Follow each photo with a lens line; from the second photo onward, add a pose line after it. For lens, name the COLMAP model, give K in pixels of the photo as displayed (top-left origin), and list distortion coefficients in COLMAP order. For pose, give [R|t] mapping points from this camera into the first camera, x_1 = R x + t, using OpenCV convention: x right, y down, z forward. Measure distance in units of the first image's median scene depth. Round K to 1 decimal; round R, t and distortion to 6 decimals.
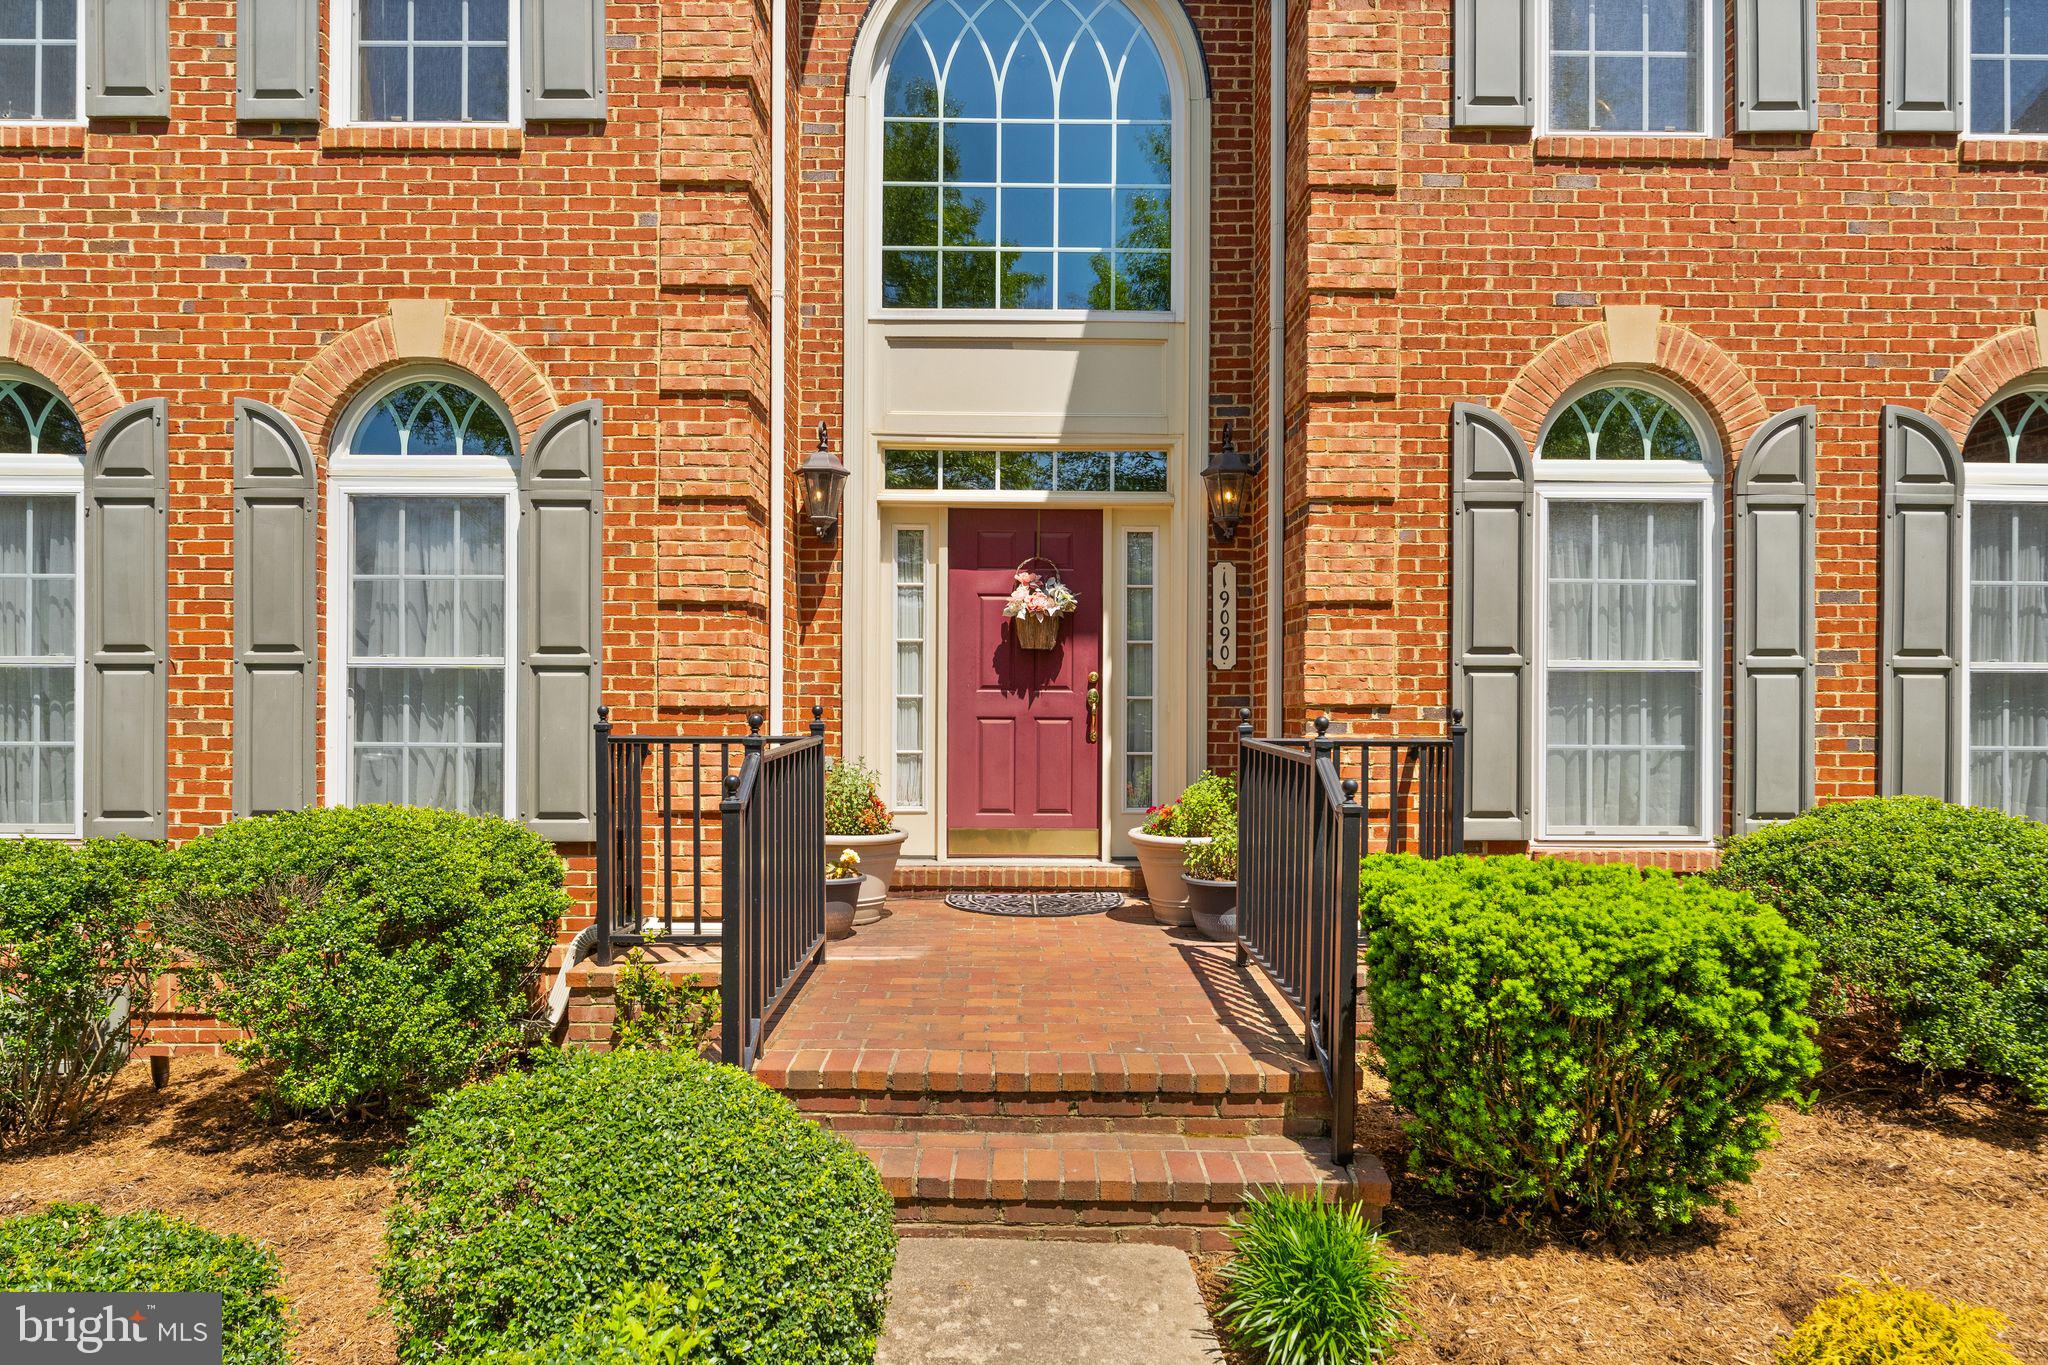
lens RADIAL K [[1218.1, 0, 1015.7], [0, 1218.1, 713.9], [0, 0, 1]] dist [0.000946, -0.001873]
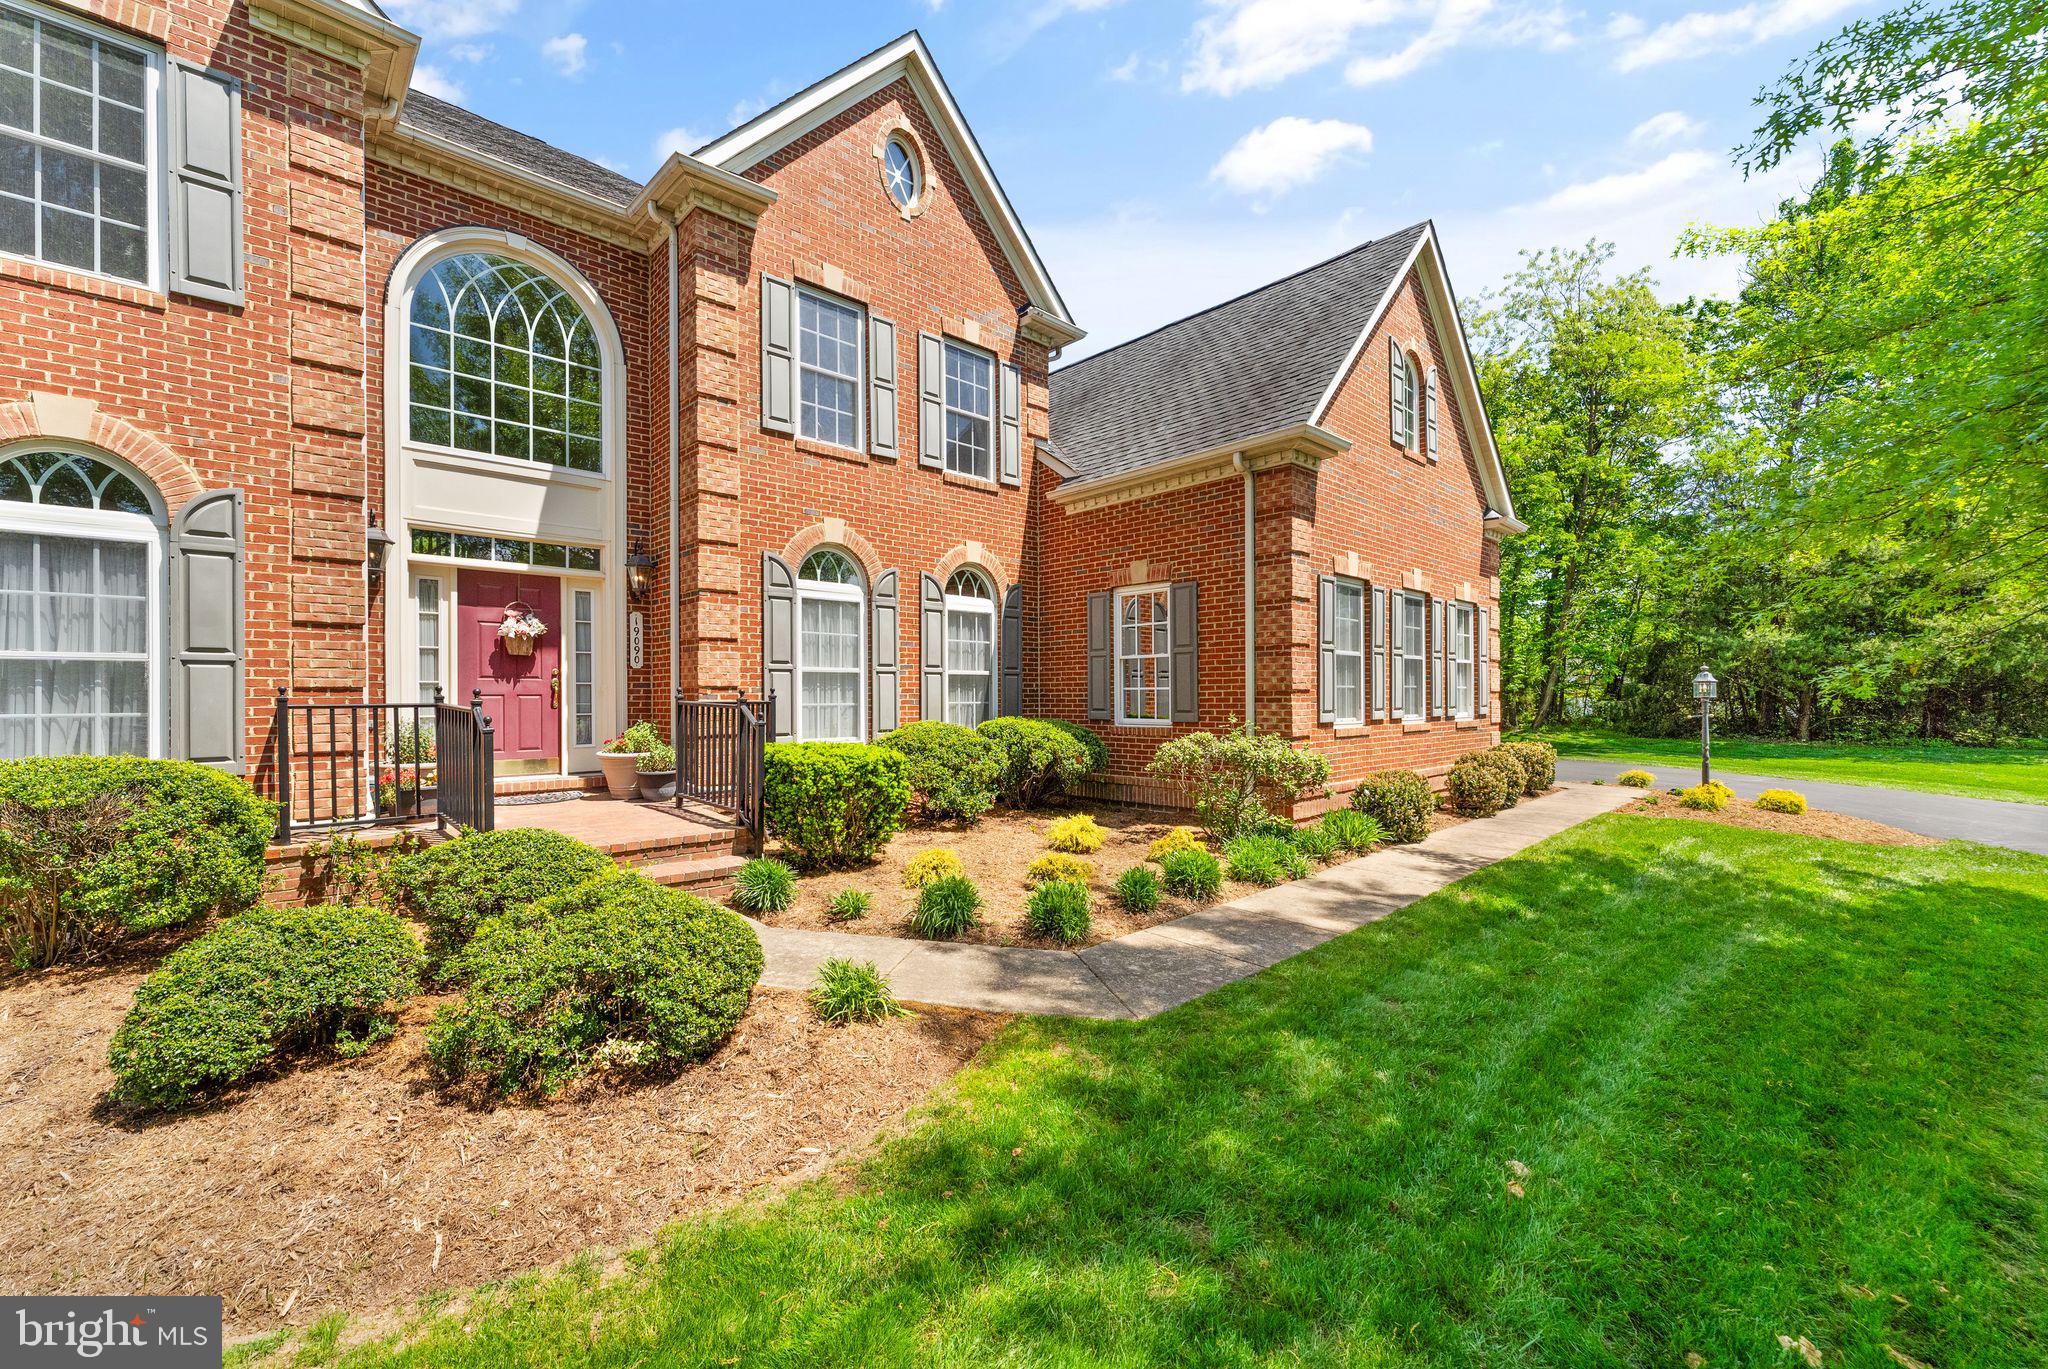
lens RADIAL K [[830.3, 0, 1024.0], [0, 830.3, 684.5], [0, 0, 1]] dist [-0.000819, -0.000053]
pose [[0.730448, 0.001406, 0.682967, -0.329041], [0.010266, 0.999862, -0.013038, 0.013801], [-0.682891, 0.016535, 0.730333, -0.431289]]
